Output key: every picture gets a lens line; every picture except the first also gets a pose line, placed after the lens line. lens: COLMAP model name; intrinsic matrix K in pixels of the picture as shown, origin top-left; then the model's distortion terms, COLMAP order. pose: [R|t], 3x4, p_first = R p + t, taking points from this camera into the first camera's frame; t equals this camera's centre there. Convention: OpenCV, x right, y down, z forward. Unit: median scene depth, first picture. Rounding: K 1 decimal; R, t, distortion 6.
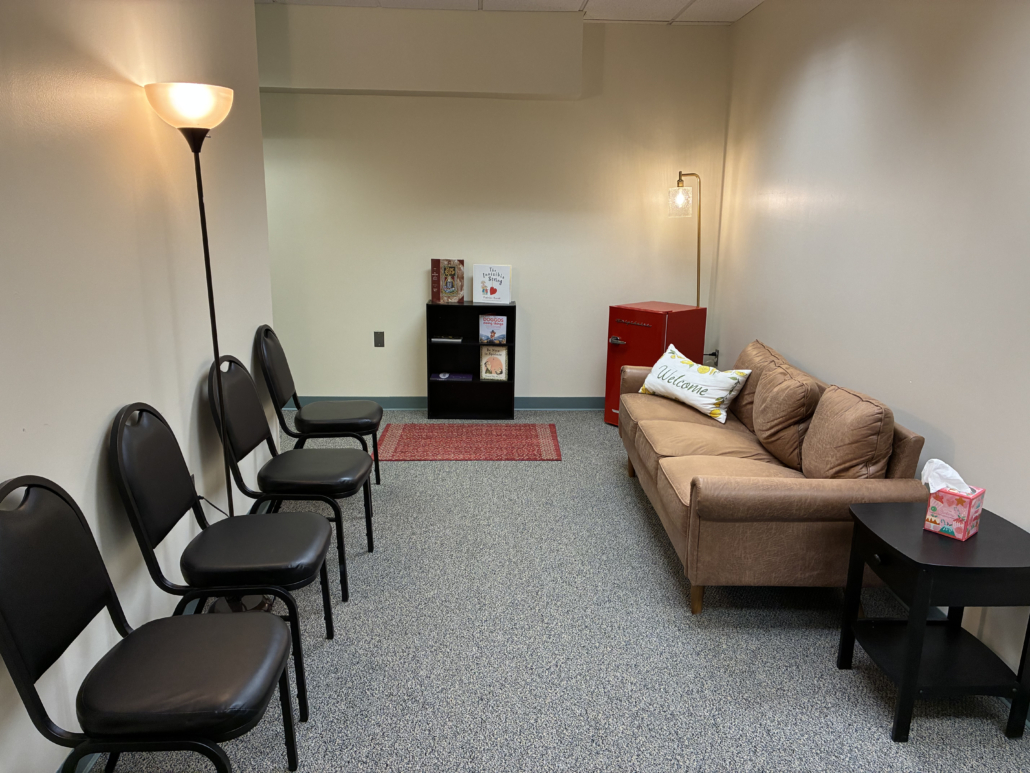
lens RADIAL K [[759.6, 0, 516.2], [0, 759.6, 401.1], [0, 0, 1]] dist [0.052237, -0.062765]
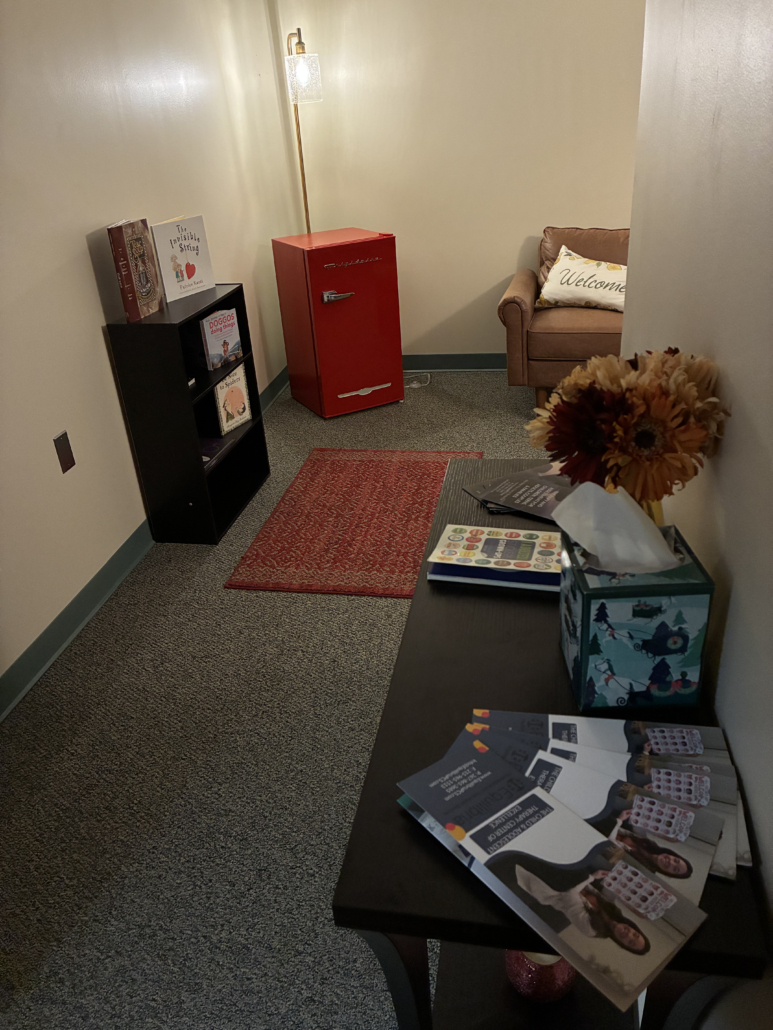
lens RADIAL K [[759.6, 0, 386.5], [0, 759.6, 515.0], [0, 0, 1]] dist [0.052237, -0.062765]
pose [[0.192740, -0.486170, 0.852344, -0.543912], [0.308907, 0.854528, 0.417563, -0.180549], [-0.931358, 0.182814, 0.314883, 0.739196]]
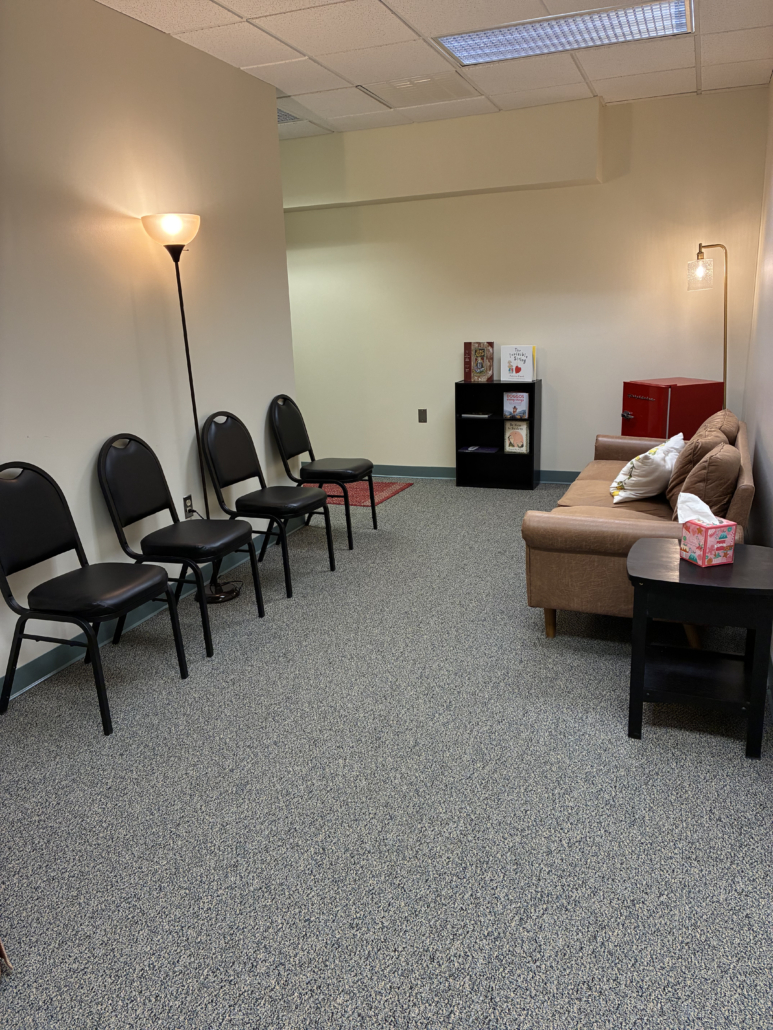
lens RADIAL K [[759.6, 0, 386.5], [0, 759.6, 515.0], [0, 0, 1]] dist [0.052237, -0.062765]
pose [[0.920114, 0.055099, -0.387755, 0.230606], [-0.047234, 0.998439, 0.029791, 0.037904], [0.388791, -0.009096, 0.921281, -0.073439]]
